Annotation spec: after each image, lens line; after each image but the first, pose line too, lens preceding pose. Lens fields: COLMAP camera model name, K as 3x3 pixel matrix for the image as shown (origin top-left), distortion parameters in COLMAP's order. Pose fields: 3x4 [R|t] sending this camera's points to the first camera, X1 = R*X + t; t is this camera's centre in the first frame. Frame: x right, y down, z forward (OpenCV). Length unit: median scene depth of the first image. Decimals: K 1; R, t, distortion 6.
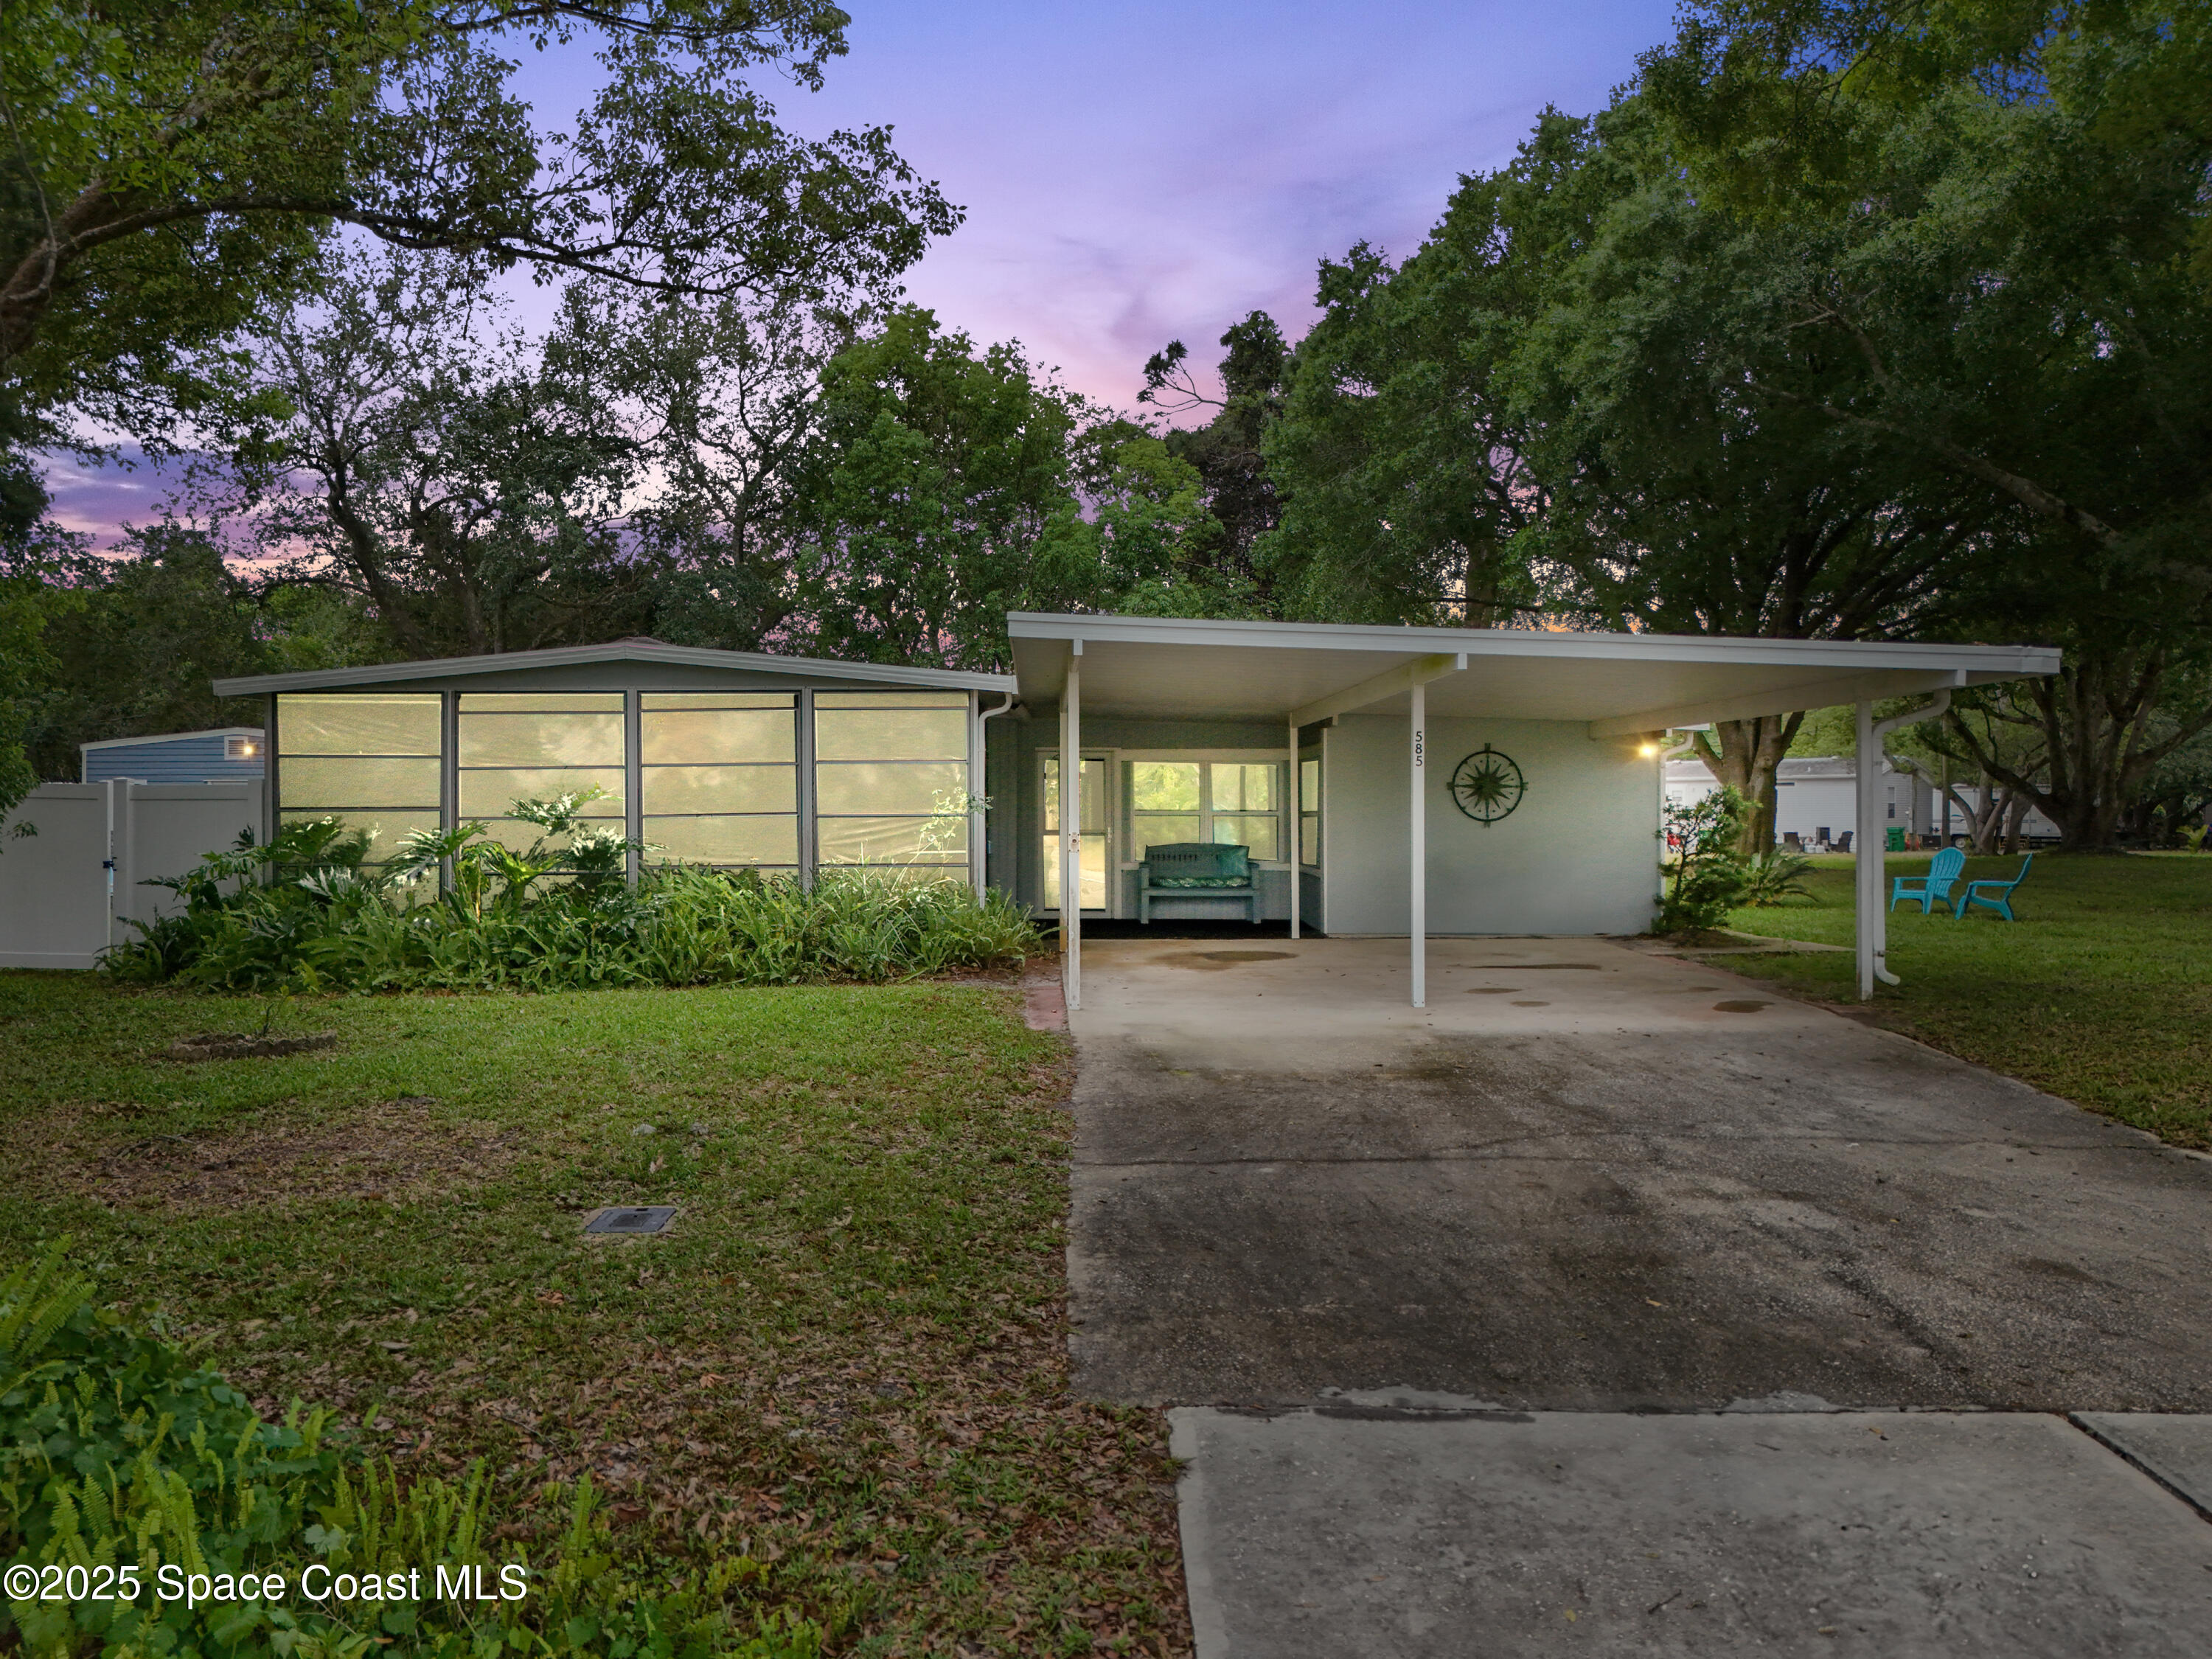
lens RADIAL K [[1620.3, 0, 1106.0], [0, 1620.3, 829.5], [0, 0, 1]] dist [0.077241, -0.116681]
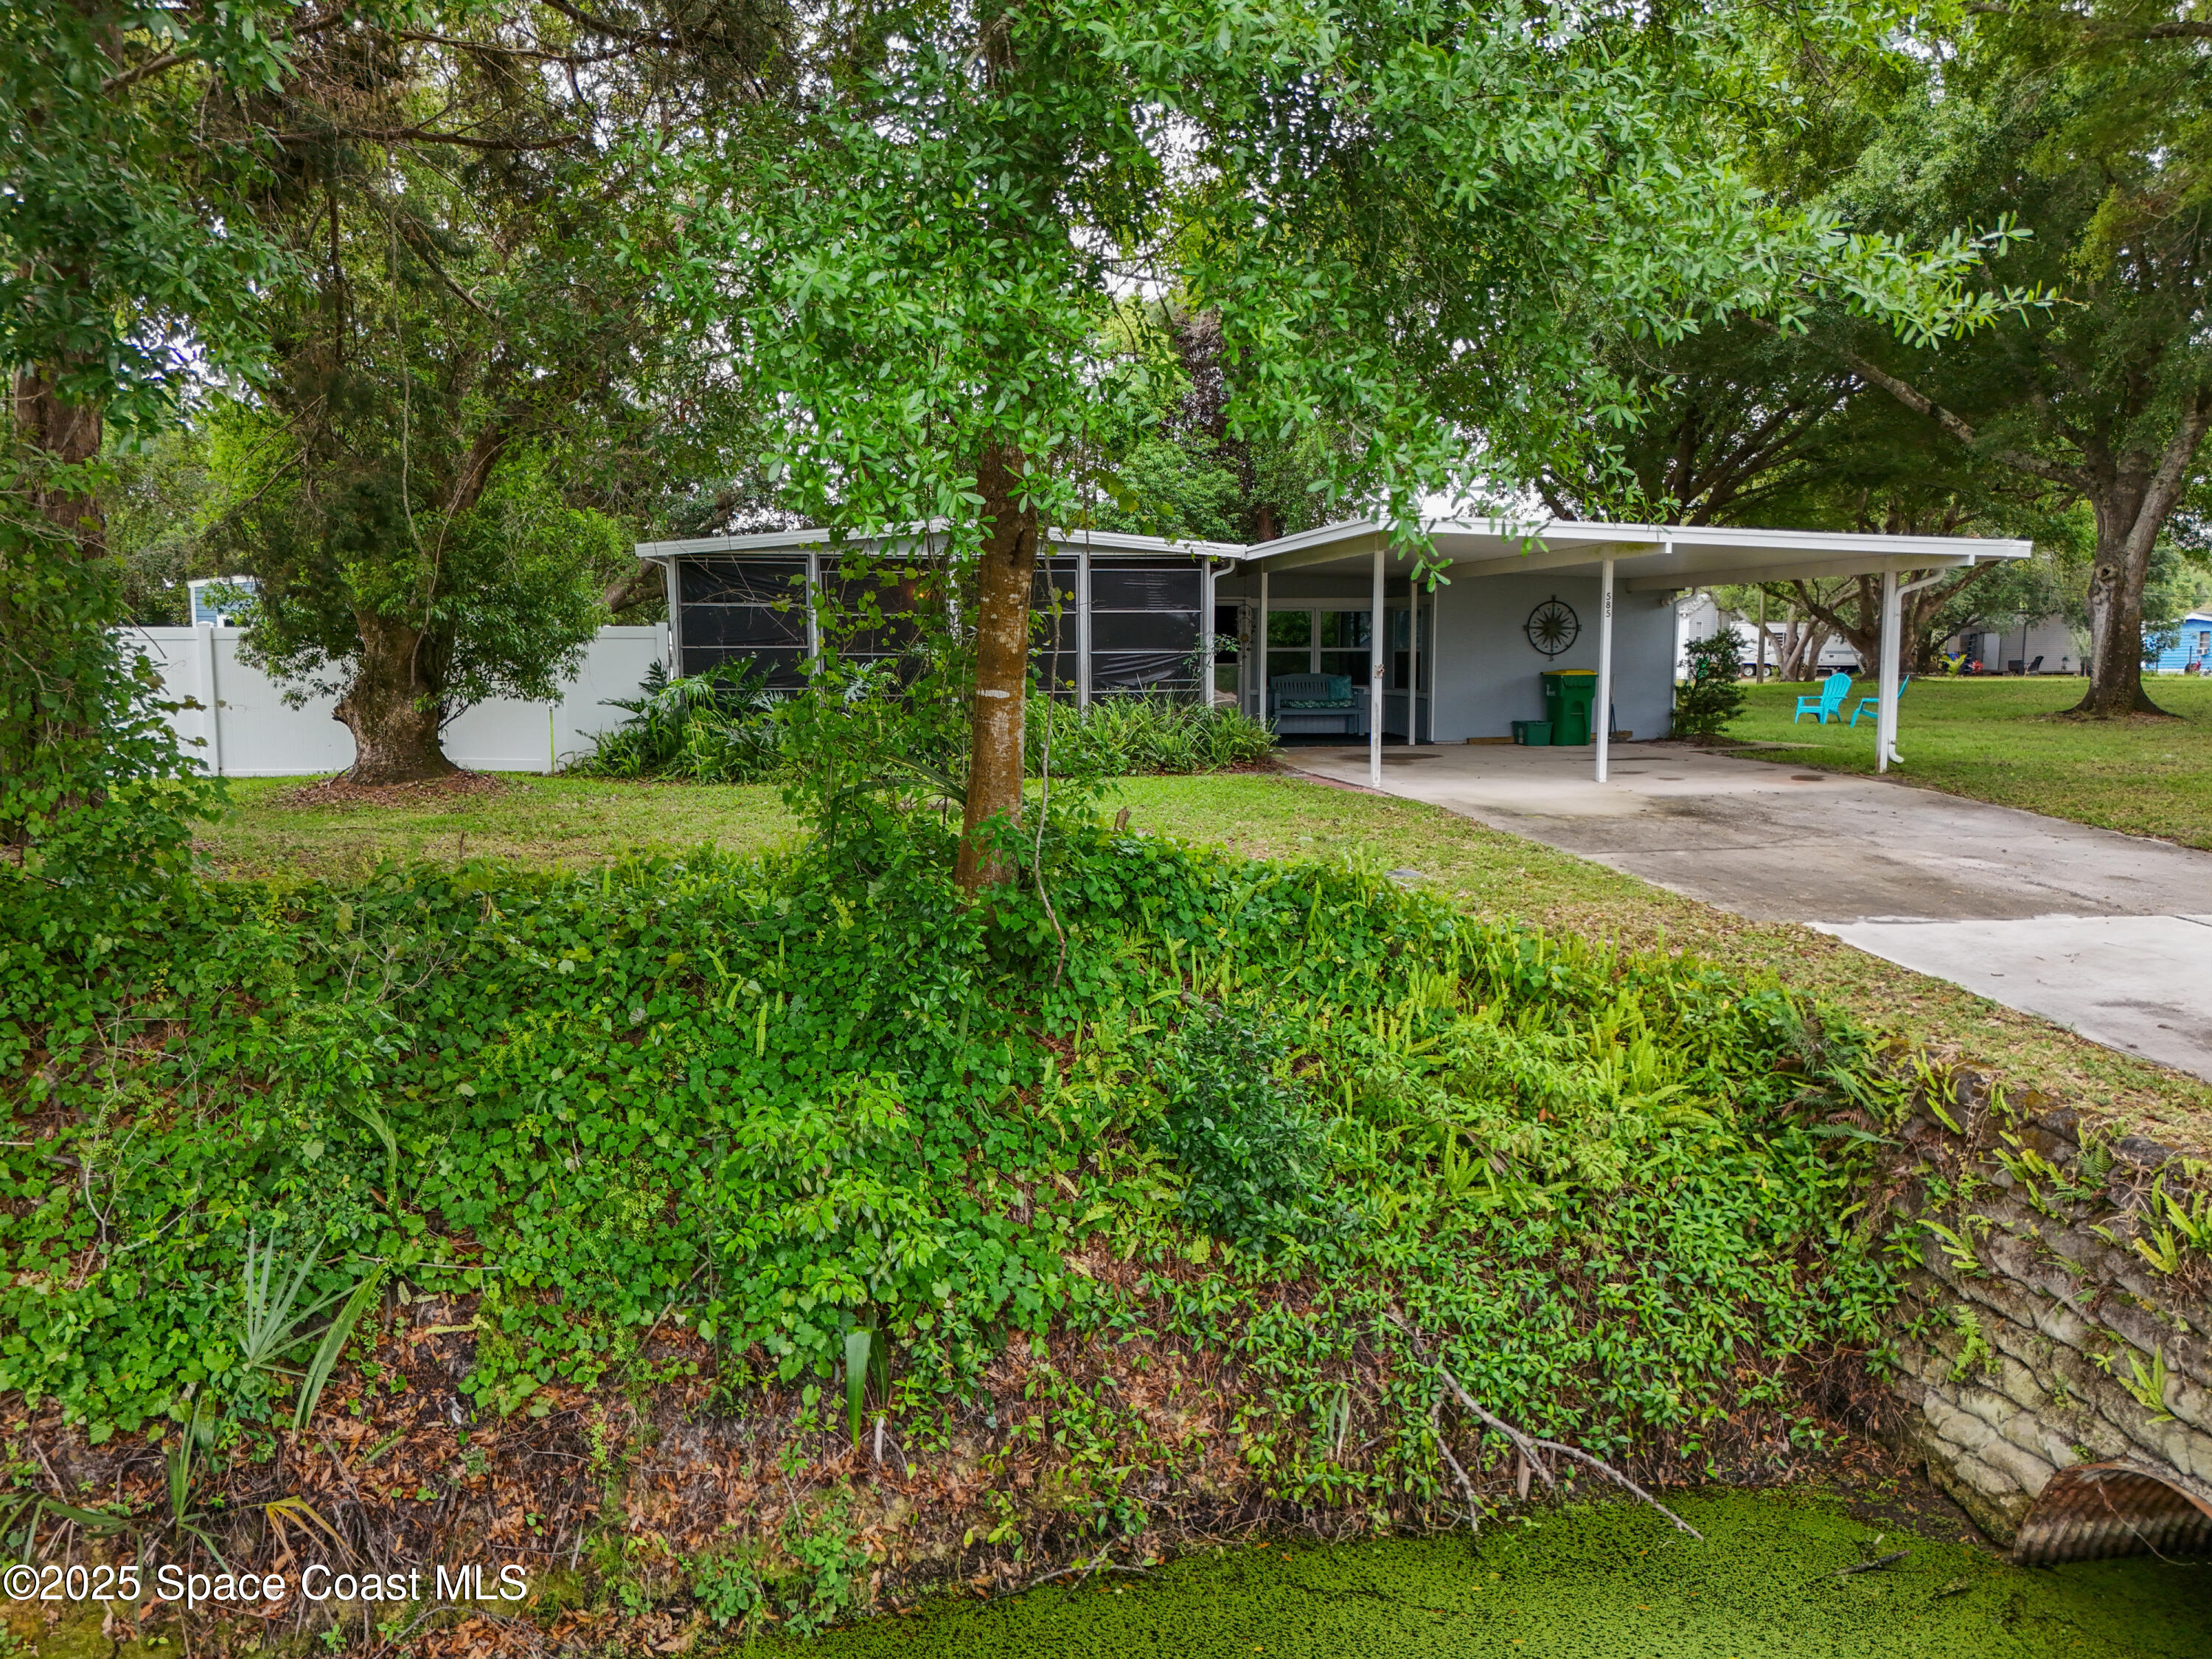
lens RADIAL K [[1620.3, 0, 1106.0], [0, 1620.3, 829.5], [0, 0, 1]] dist [0.077241, -0.116681]
pose [[0.990191, -0.016113, 0.138789, -0.451897], [0.001886, 0.994779, 0.102039, 0.000393], [-0.139708, -0.100776, 0.985051, -0.388360]]
